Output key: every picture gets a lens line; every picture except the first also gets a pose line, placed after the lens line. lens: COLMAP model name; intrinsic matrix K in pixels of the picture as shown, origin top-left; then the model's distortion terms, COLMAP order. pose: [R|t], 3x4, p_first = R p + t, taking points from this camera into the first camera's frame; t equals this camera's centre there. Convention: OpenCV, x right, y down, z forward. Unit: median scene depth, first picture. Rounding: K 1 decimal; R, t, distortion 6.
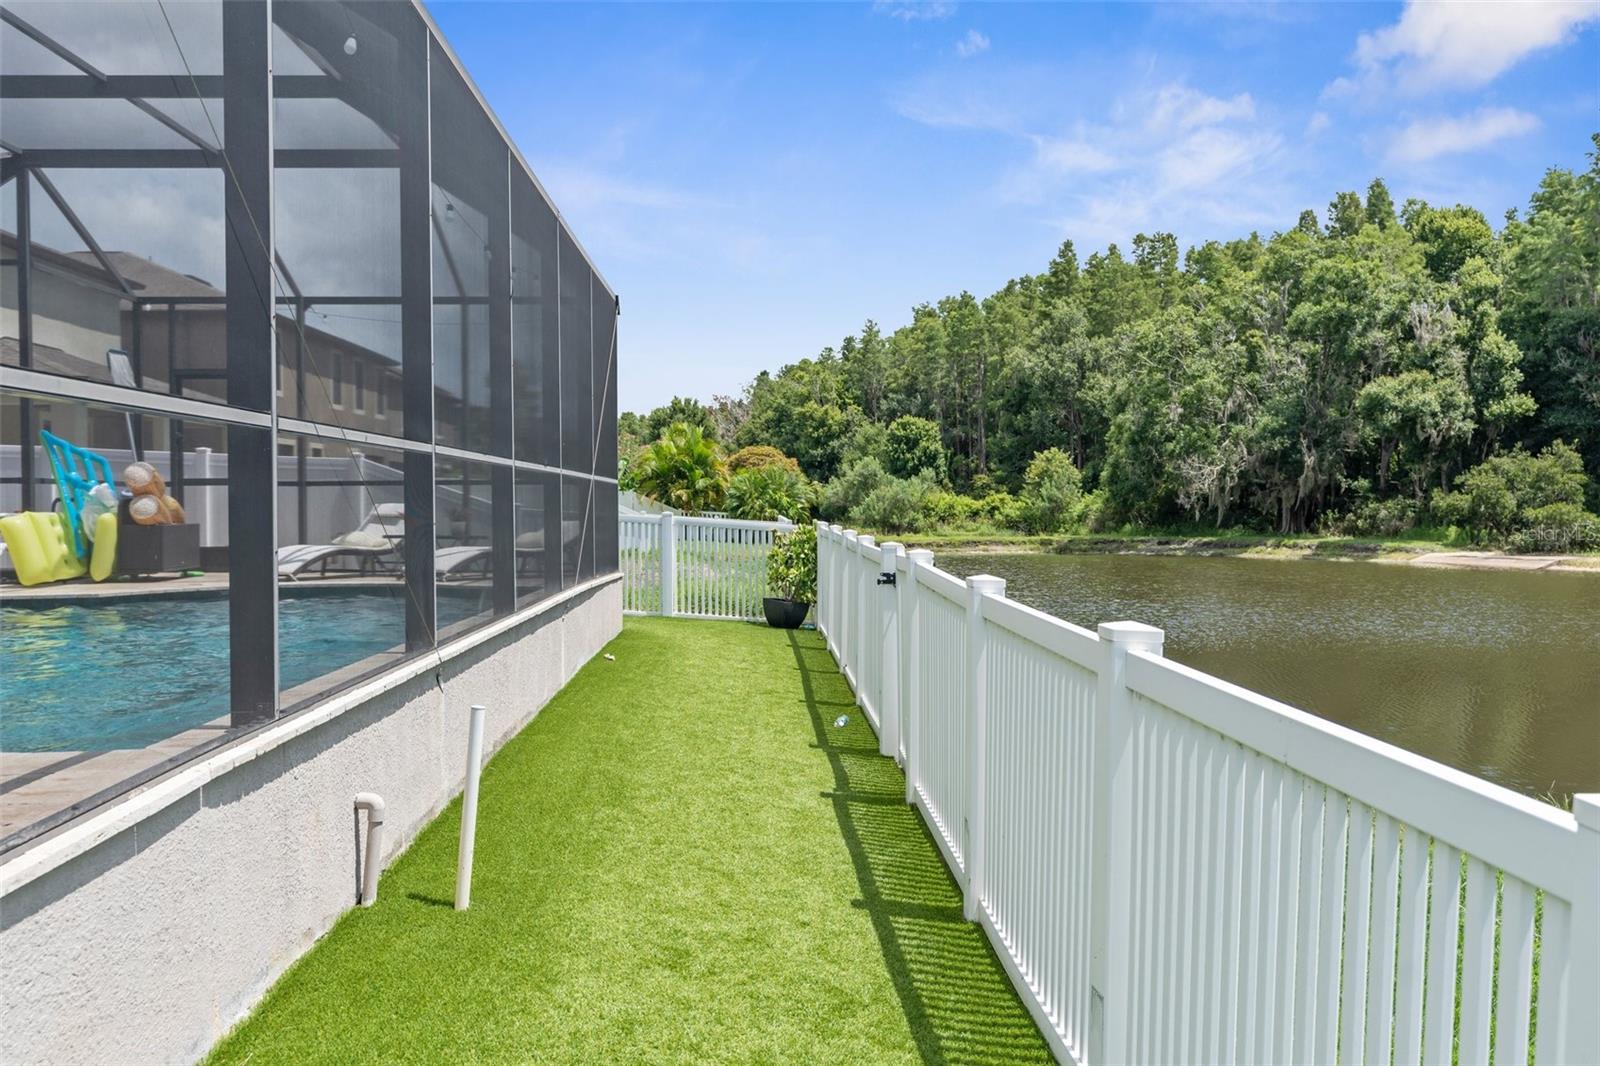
lens RADIAL K [[1333.5, 0, 801.1], [0, 1333.5, 537.2], [0, 0, 1]] dist [-0.031989, 0.018464]
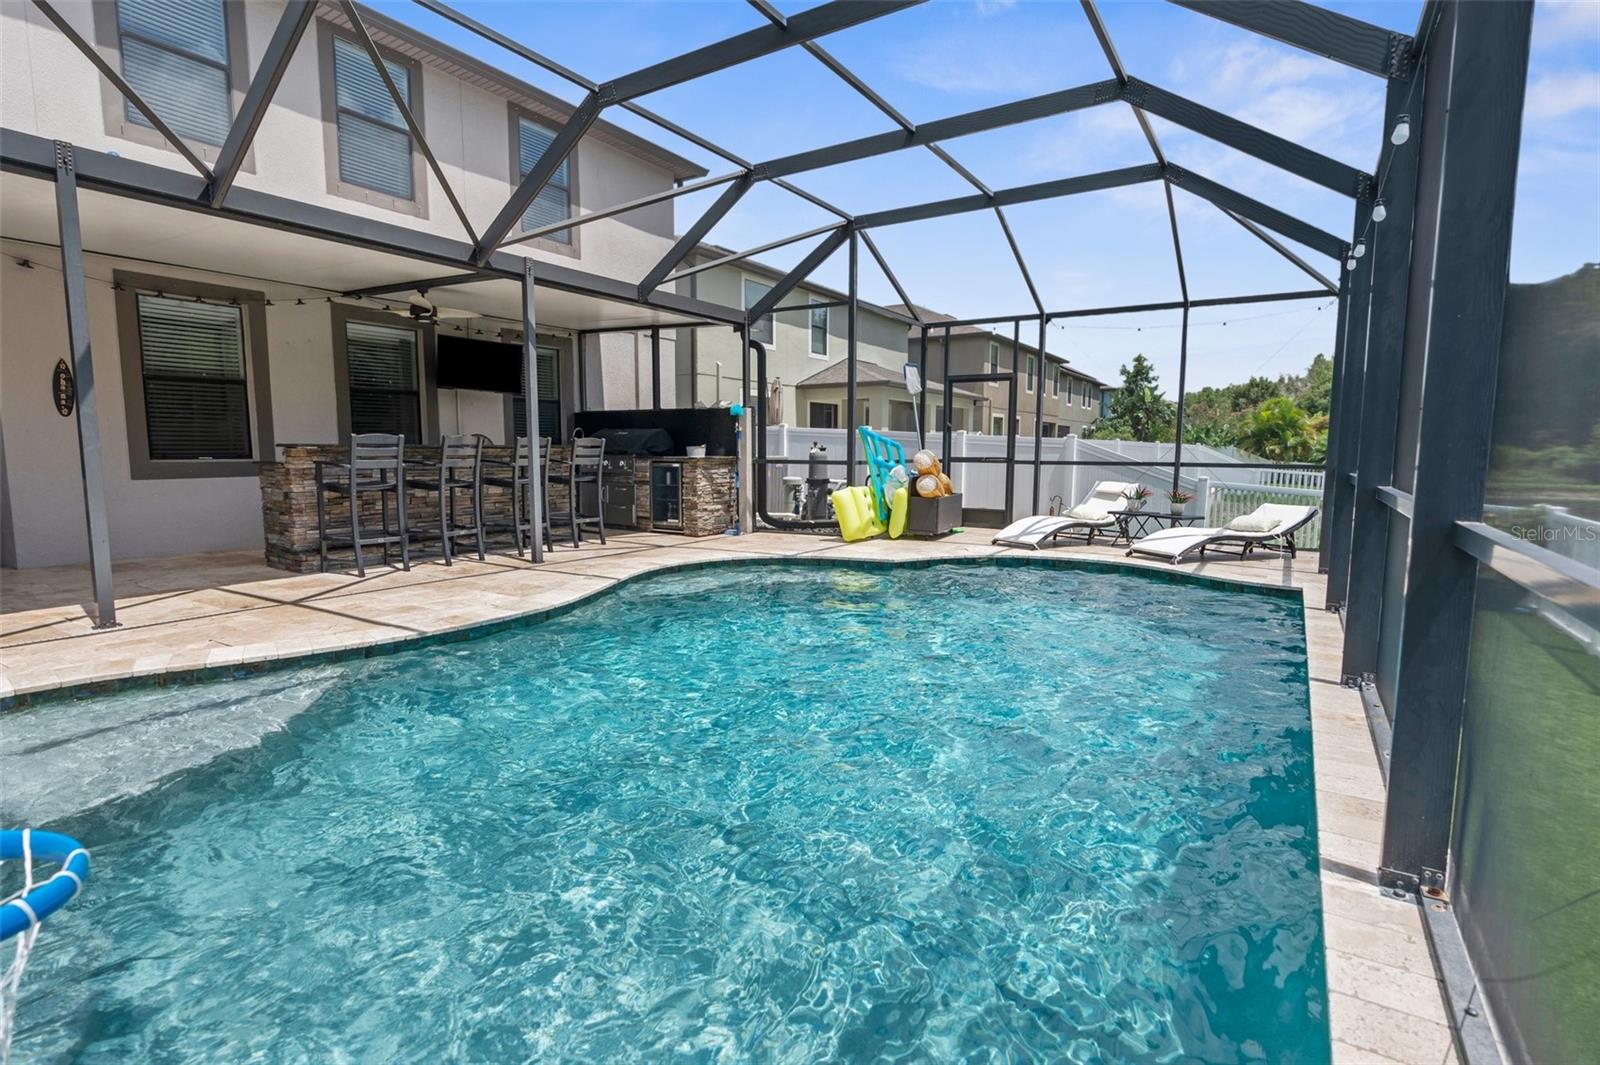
lens RADIAL K [[743.6, 0, 797.2], [0, 743.6, 538.6], [0, 0, 1]] dist [-0.014494, 0.005275]
pose [[0.817109, 0.081576, -0.570683, -0.159903], [-0.022167, 0.993651, 0.110299, -0.044225], [0.576057, -0.077476, 0.813729, 0.291767]]
